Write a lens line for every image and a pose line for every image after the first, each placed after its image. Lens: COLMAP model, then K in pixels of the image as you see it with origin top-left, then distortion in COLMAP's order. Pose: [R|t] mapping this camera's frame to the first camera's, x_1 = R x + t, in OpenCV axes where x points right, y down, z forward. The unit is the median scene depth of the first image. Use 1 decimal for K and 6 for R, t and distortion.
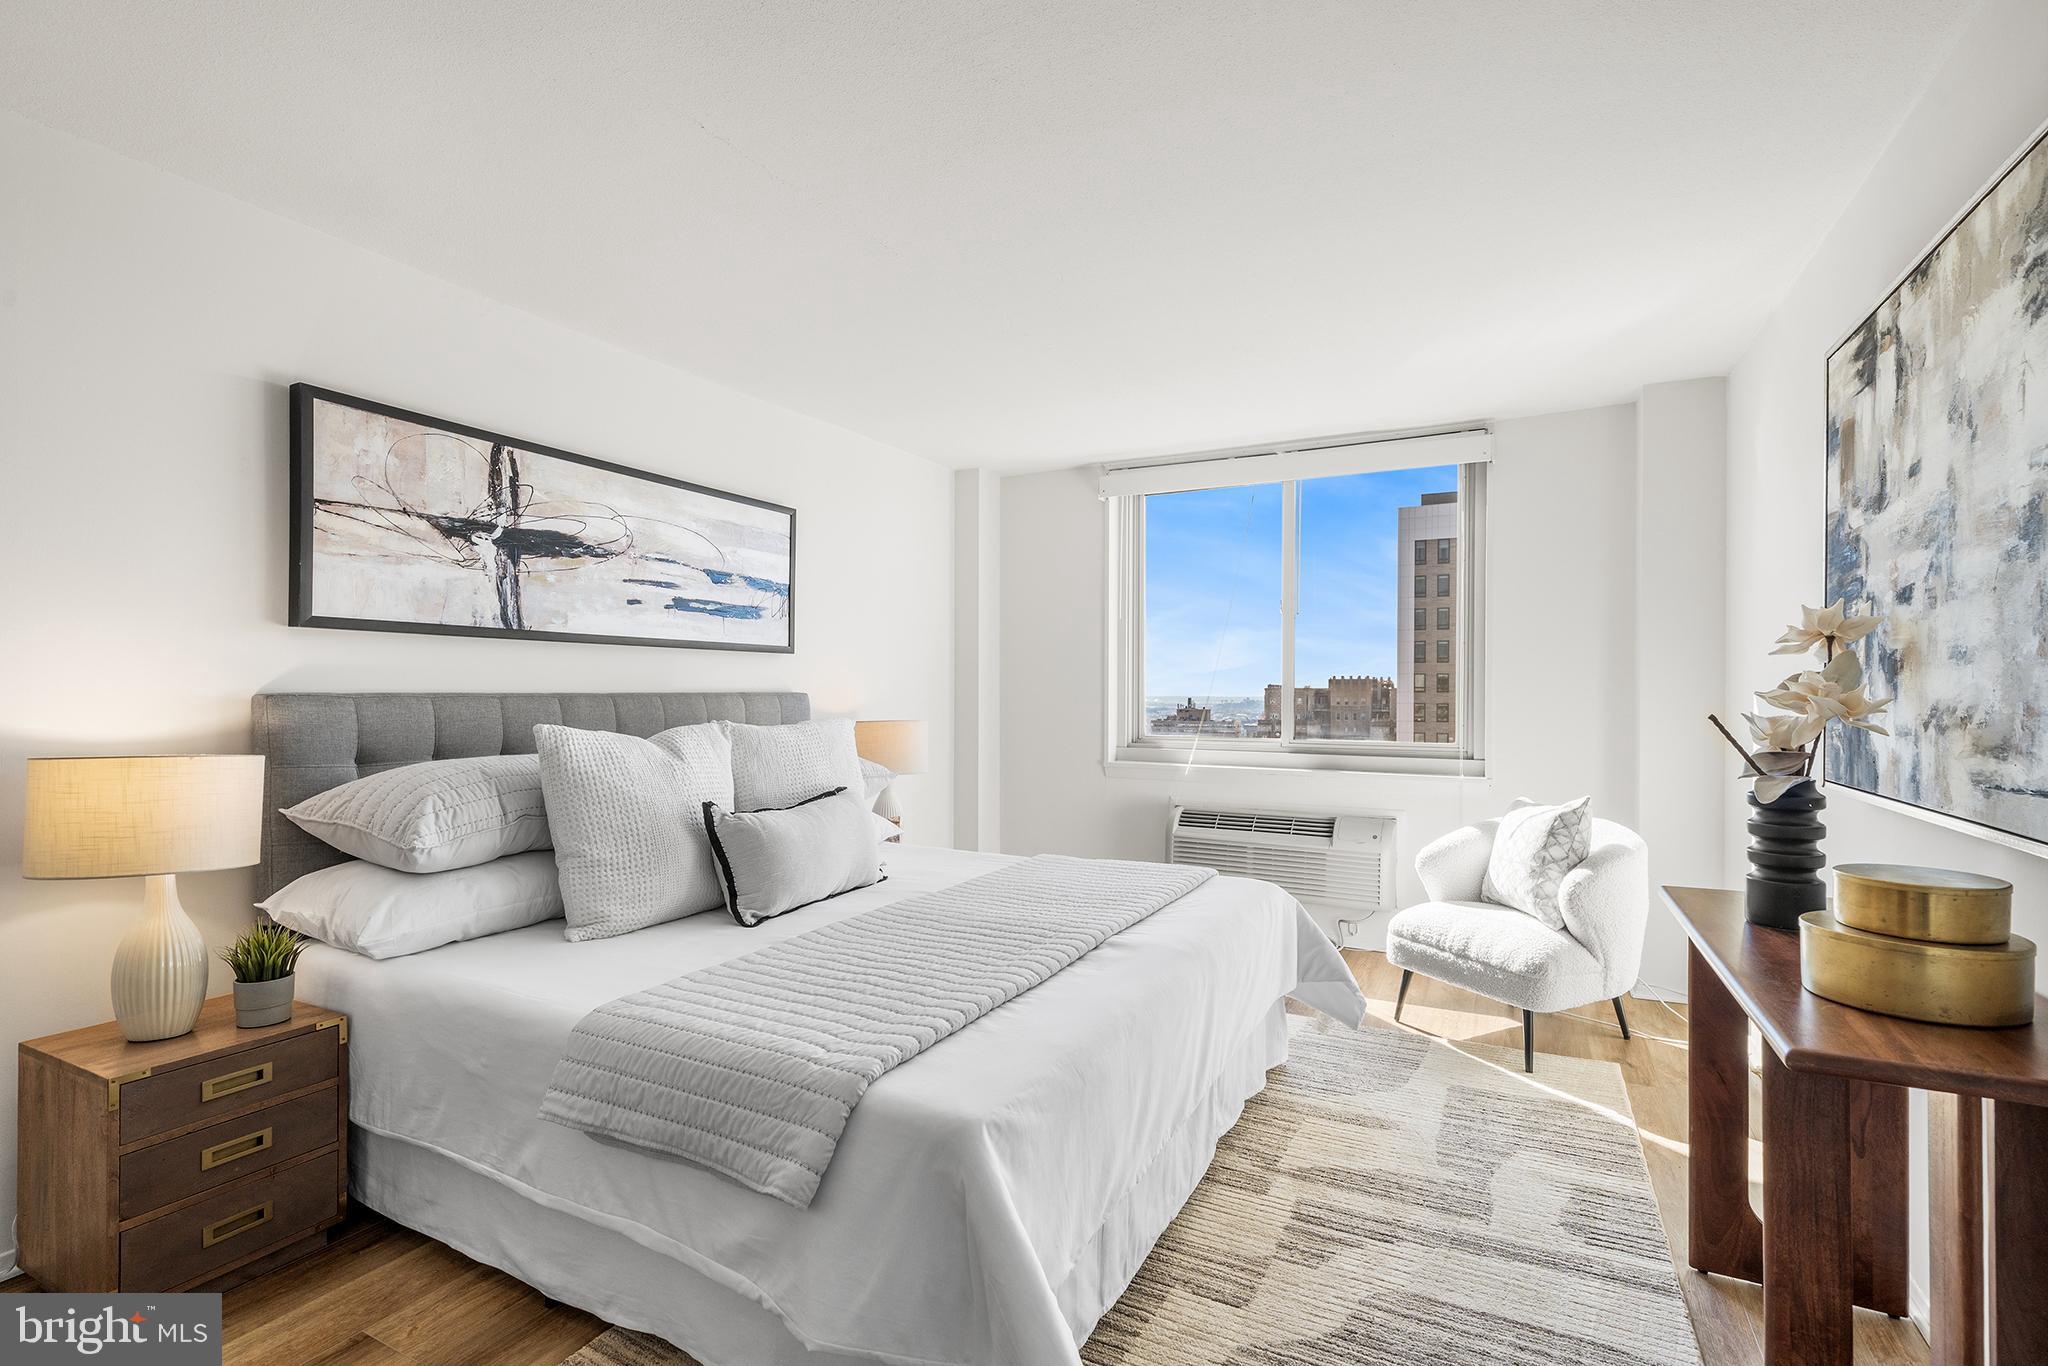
lens RADIAL K [[955.2, 0, 1041.2], [0, 955.2, 695.7], [0, 0, 1]] dist [-0.000595, -0.000432]
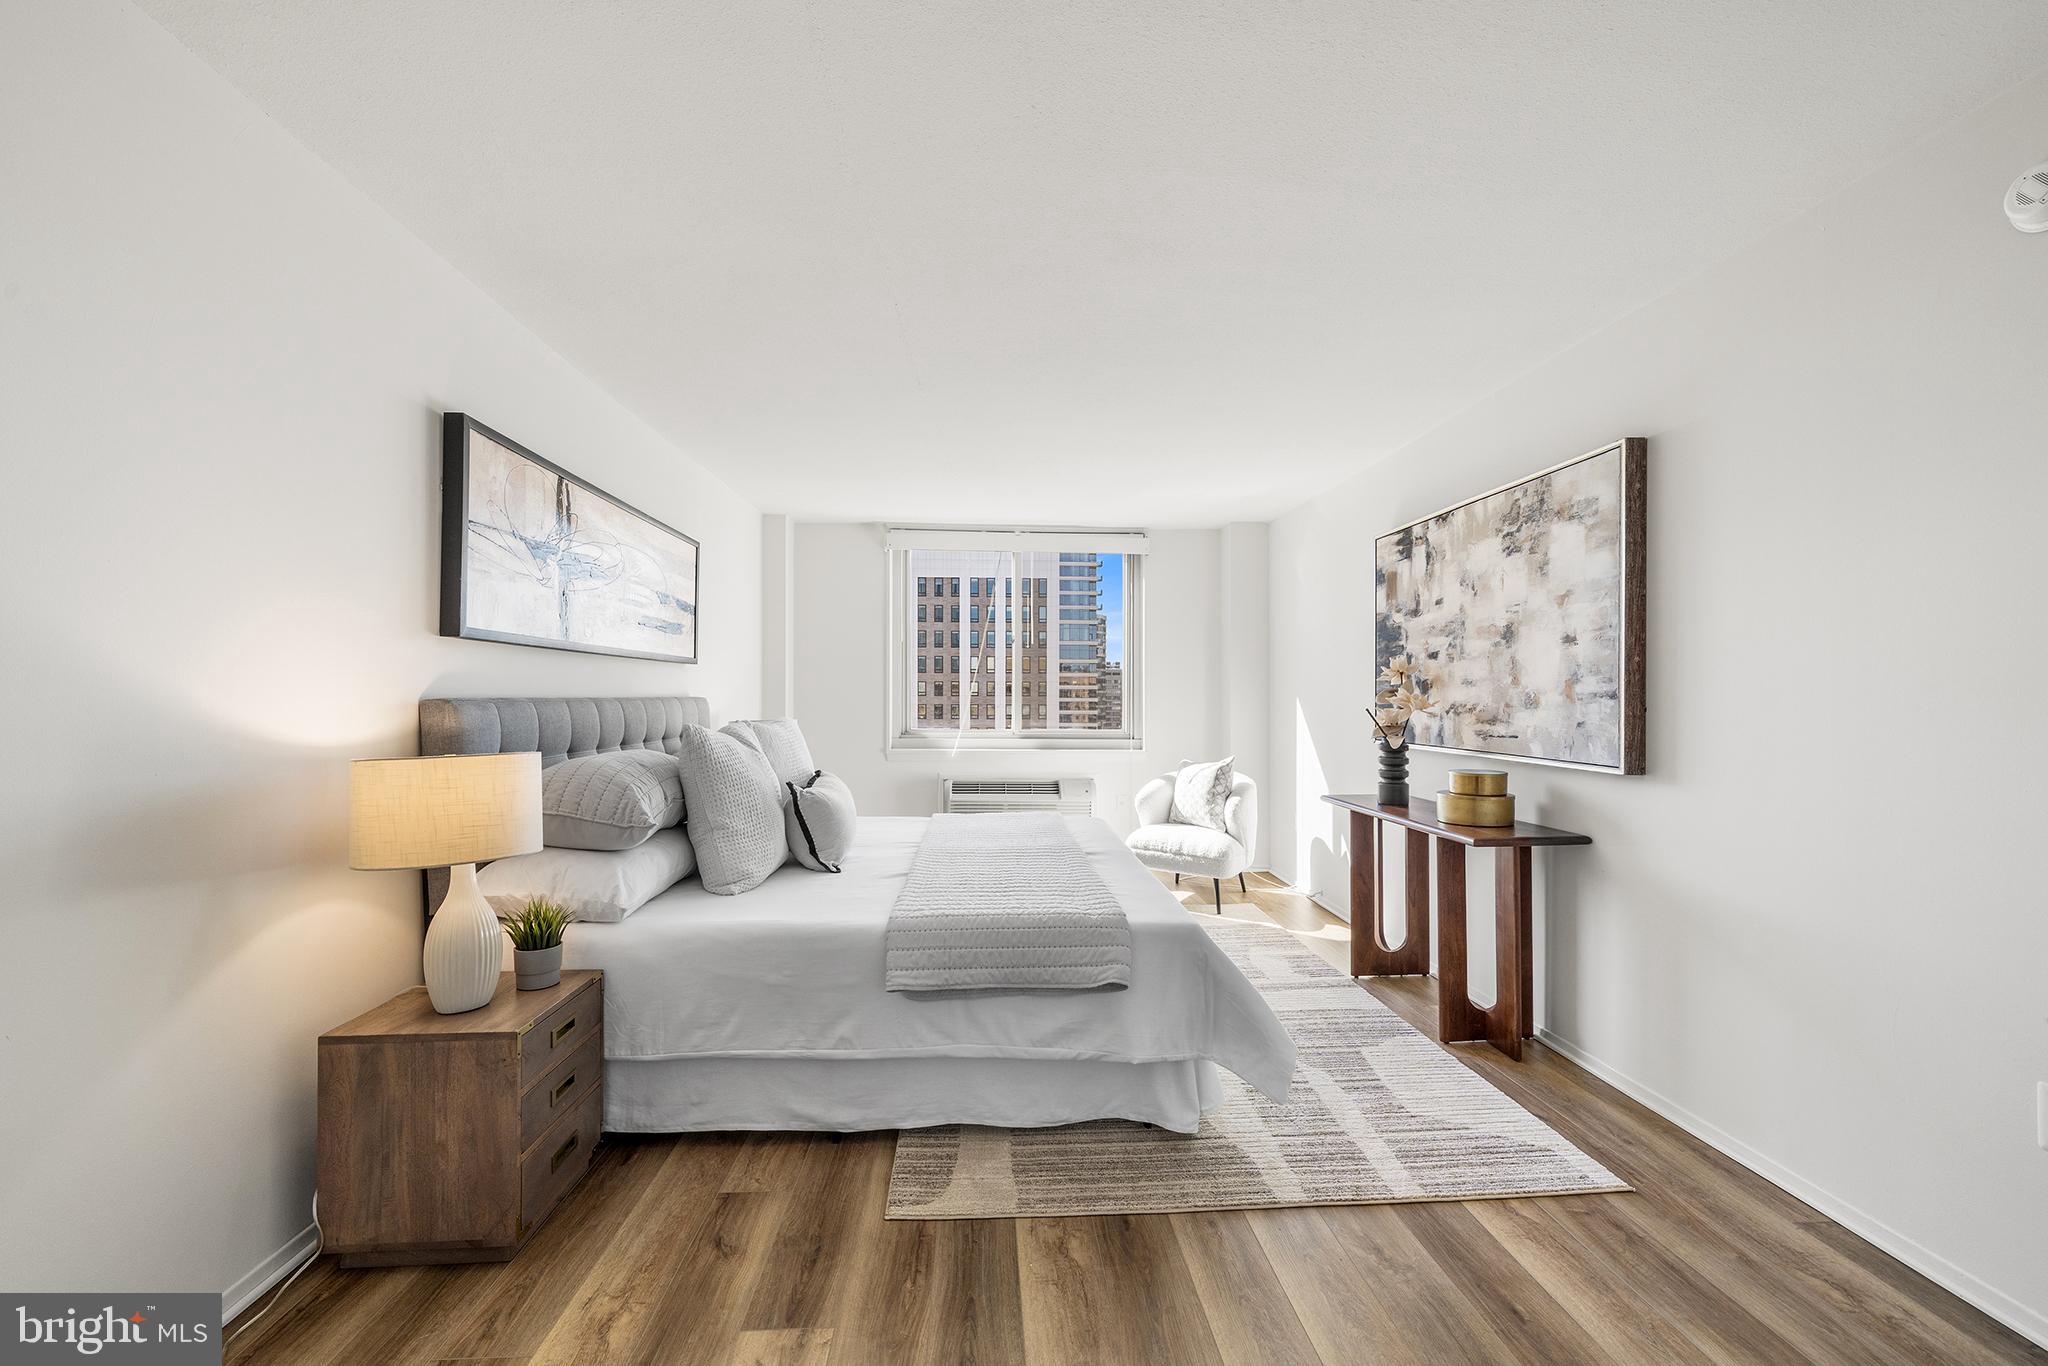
lens RADIAL K [[788.8, 0, 1061.5], [0, 788.8, 691.4], [0, 0, 1]] dist [-0.004953, 0.001046]
pose [[0.853593, 0.004098, 0.520924, -0.664286], [0.000901, 0.999956, -0.009342, -0.001810], [-0.520940, 0.008443, 0.853552, -0.118780]]
